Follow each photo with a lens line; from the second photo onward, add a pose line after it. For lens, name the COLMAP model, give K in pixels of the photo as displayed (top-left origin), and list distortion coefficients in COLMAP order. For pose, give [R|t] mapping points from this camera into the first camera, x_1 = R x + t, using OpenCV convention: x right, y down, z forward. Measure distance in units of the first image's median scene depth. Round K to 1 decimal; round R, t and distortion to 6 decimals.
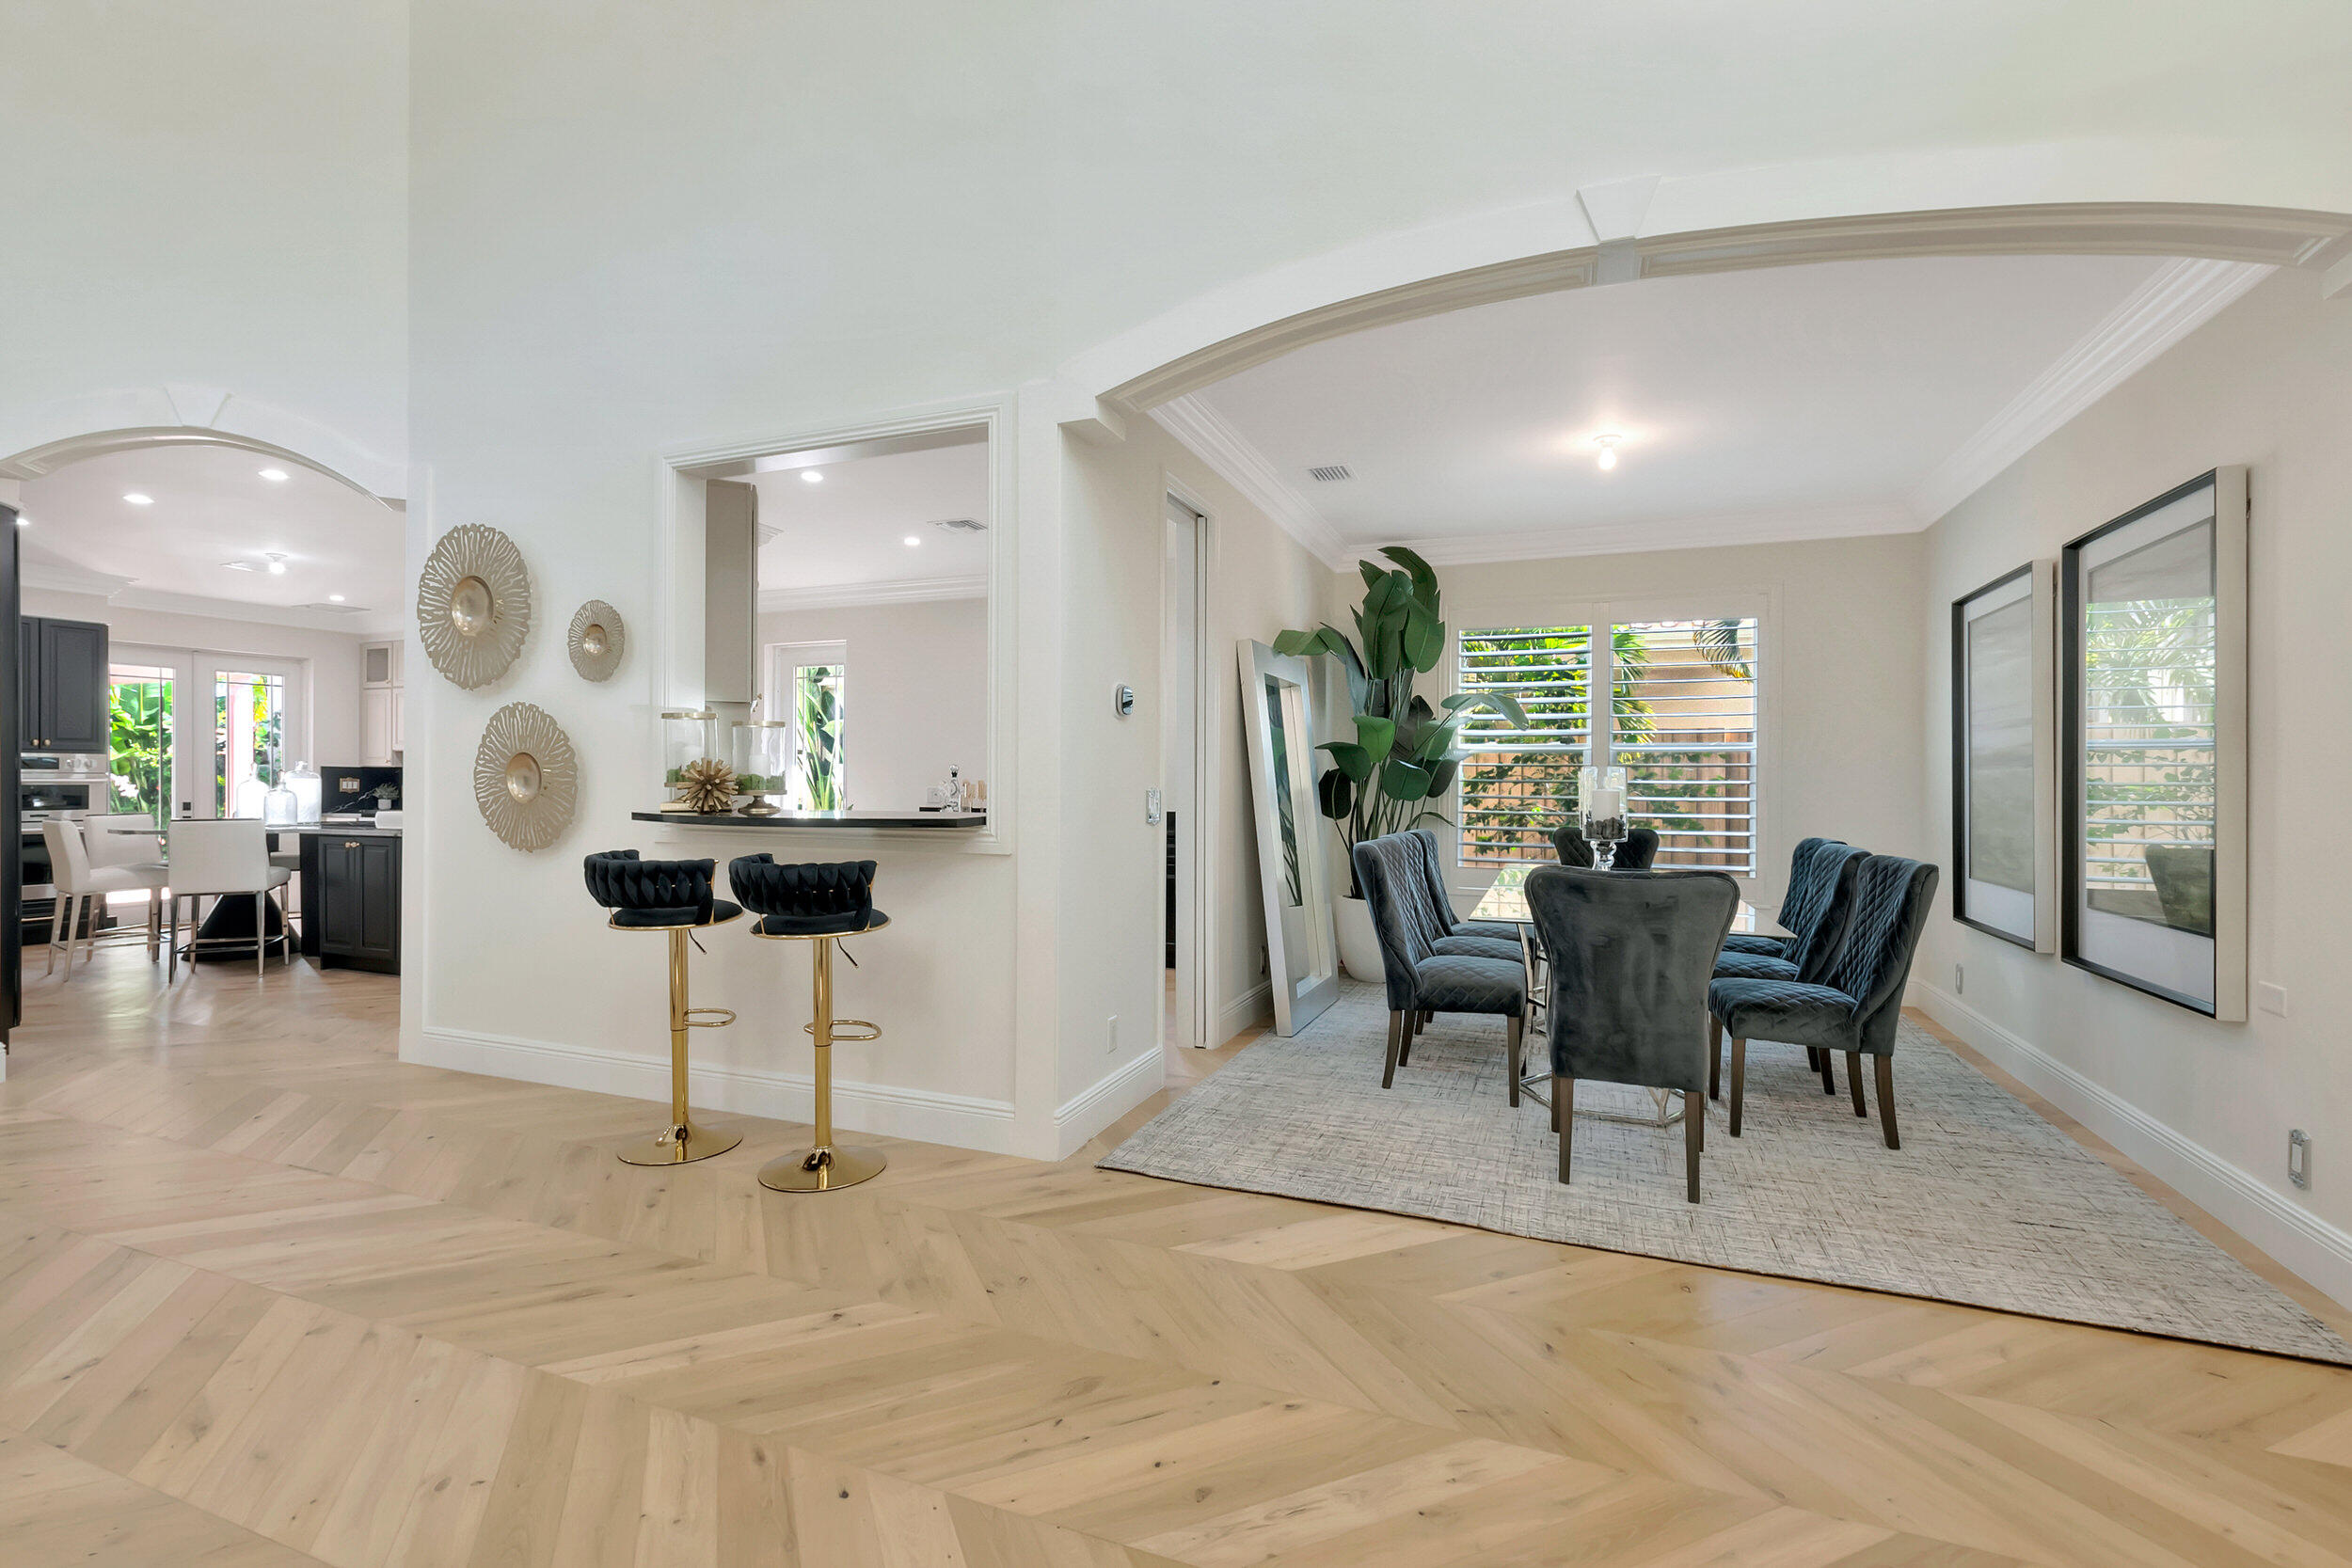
lens RADIAL K [[1035.5, 0, 1176.1], [0, 1035.5, 782.8], [0, 0, 1]] dist [-0.004288, -0.000460]
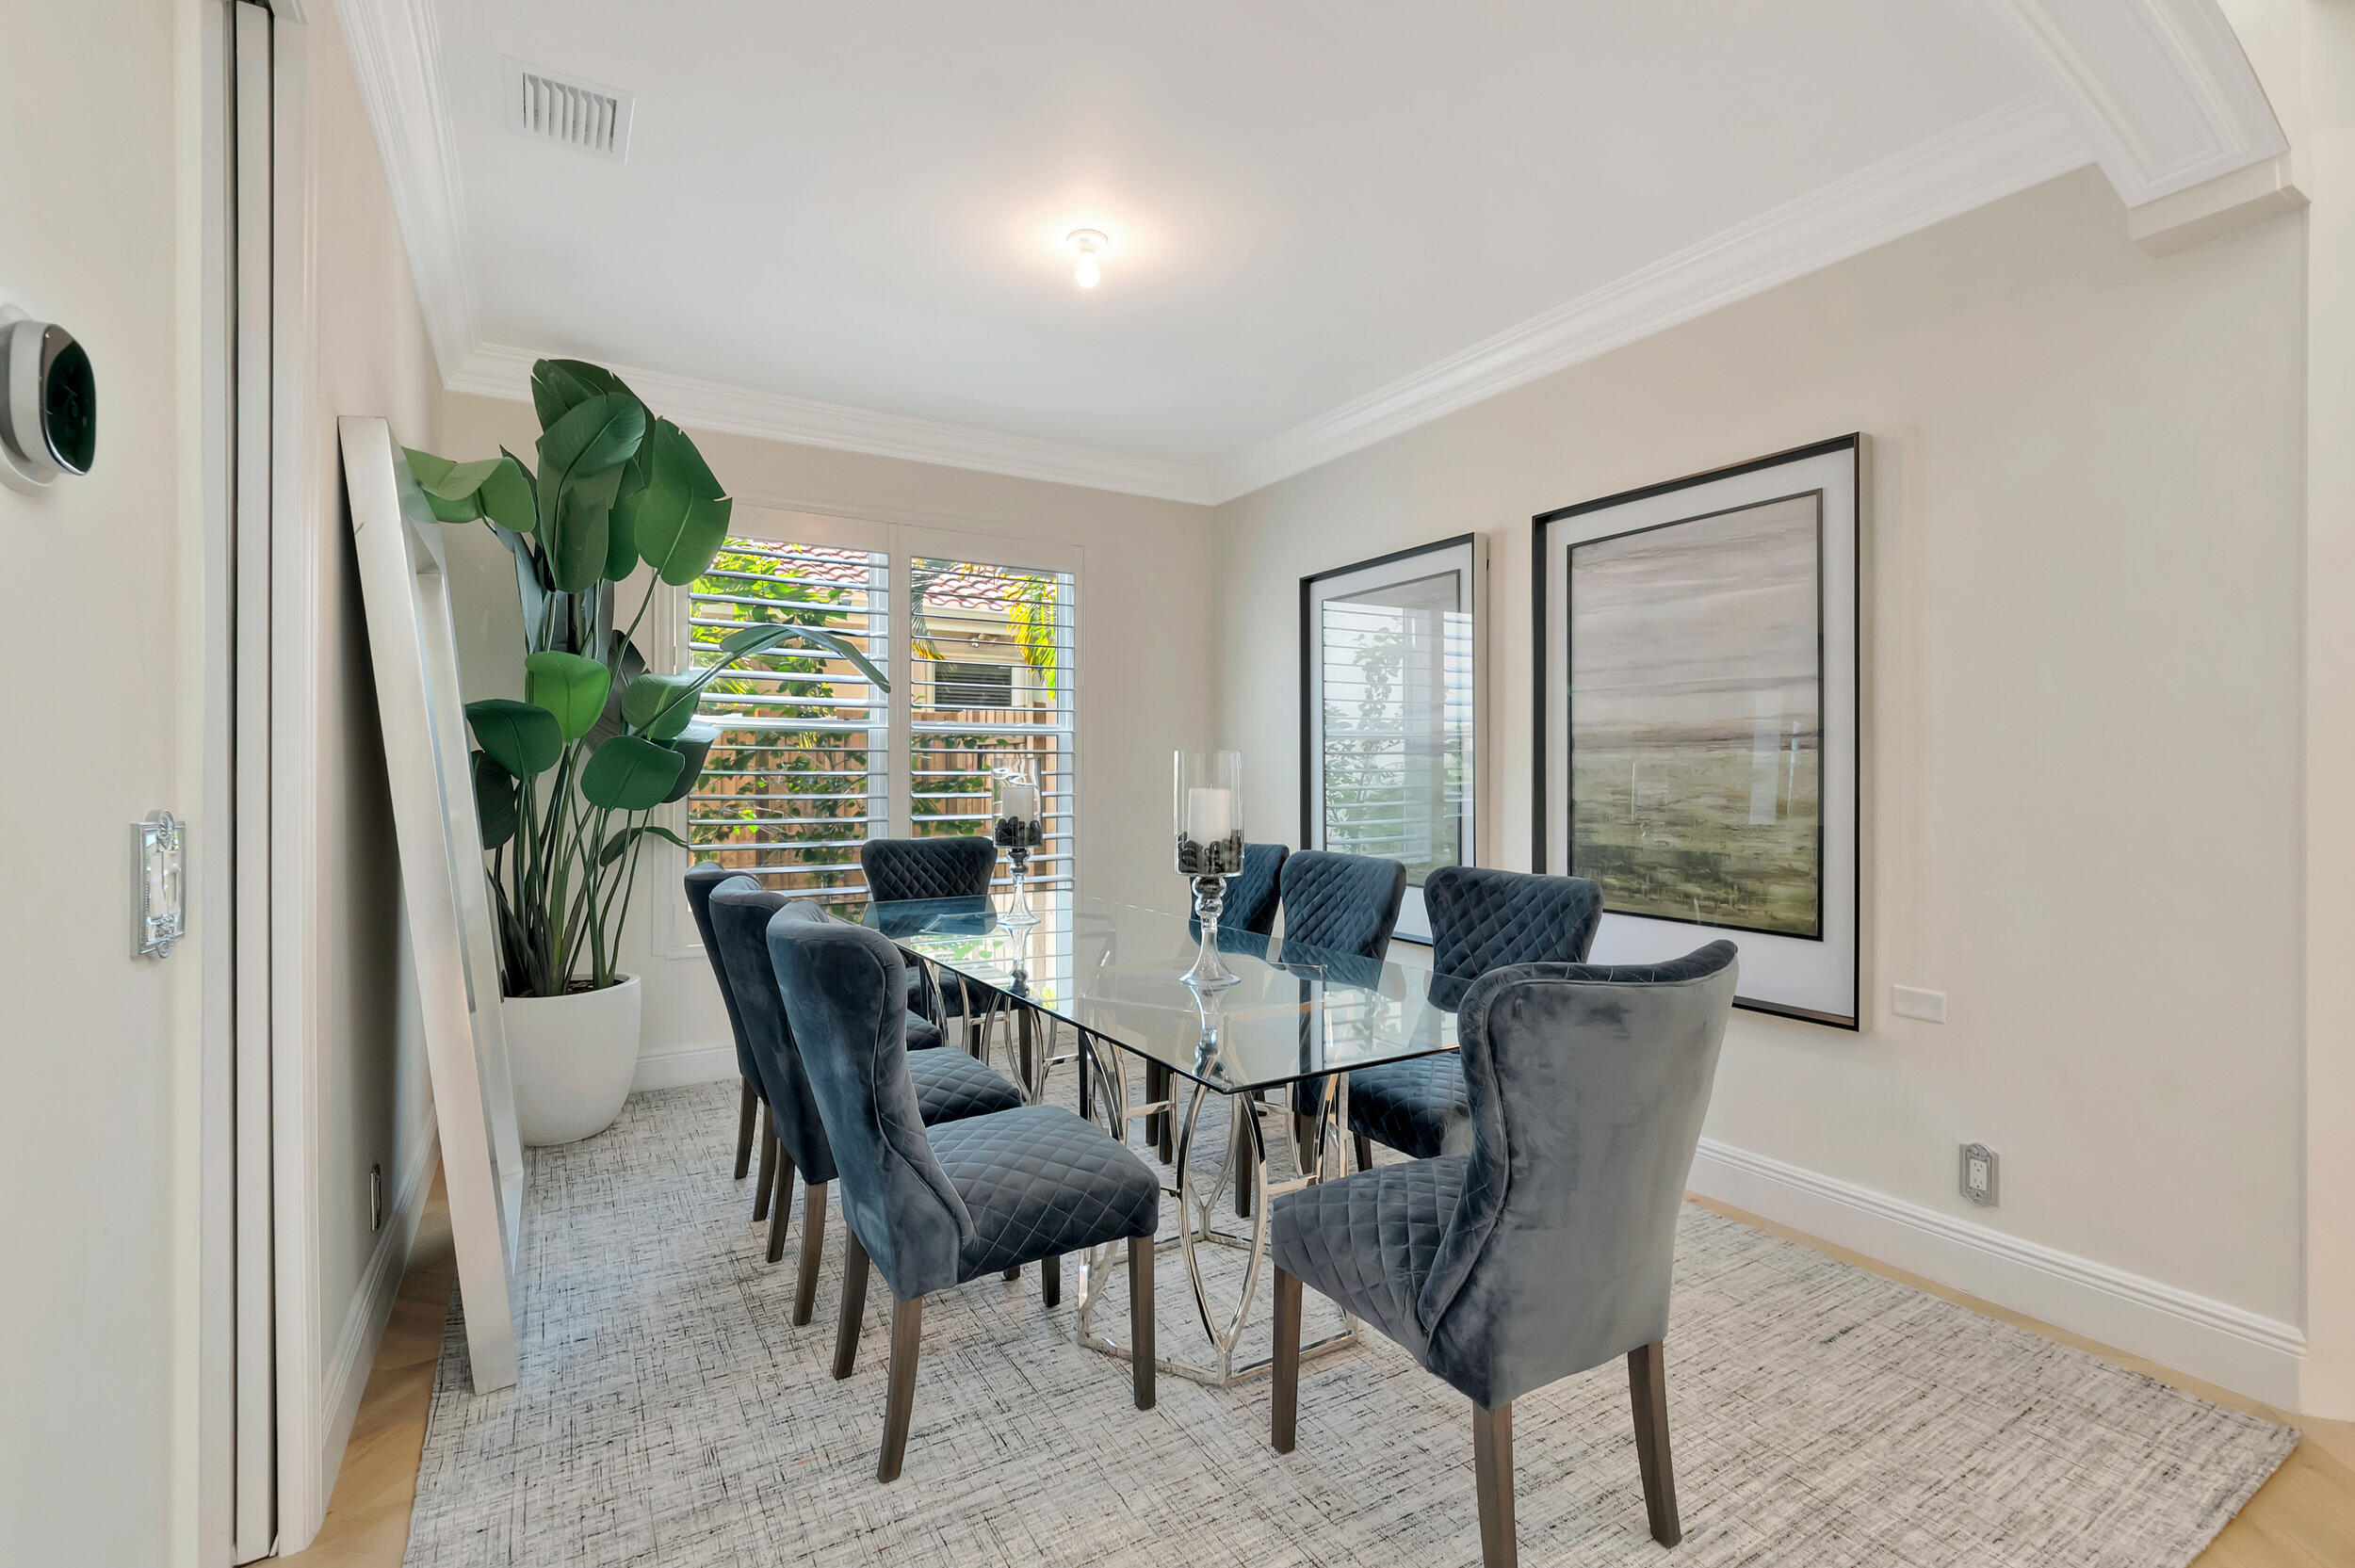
lens RADIAL K [[1036.8, 0, 1172.7], [0, 1036.8, 770.7], [0, 0, 1]] dist [-0.004288, -0.000460]
pose [[0.612490, -0.002633, 0.790474, -0.056058], [0.002048, 0.999996, 0.001744, -0.004067], [-0.790475, 0.000551, 0.612494, 0.525414]]
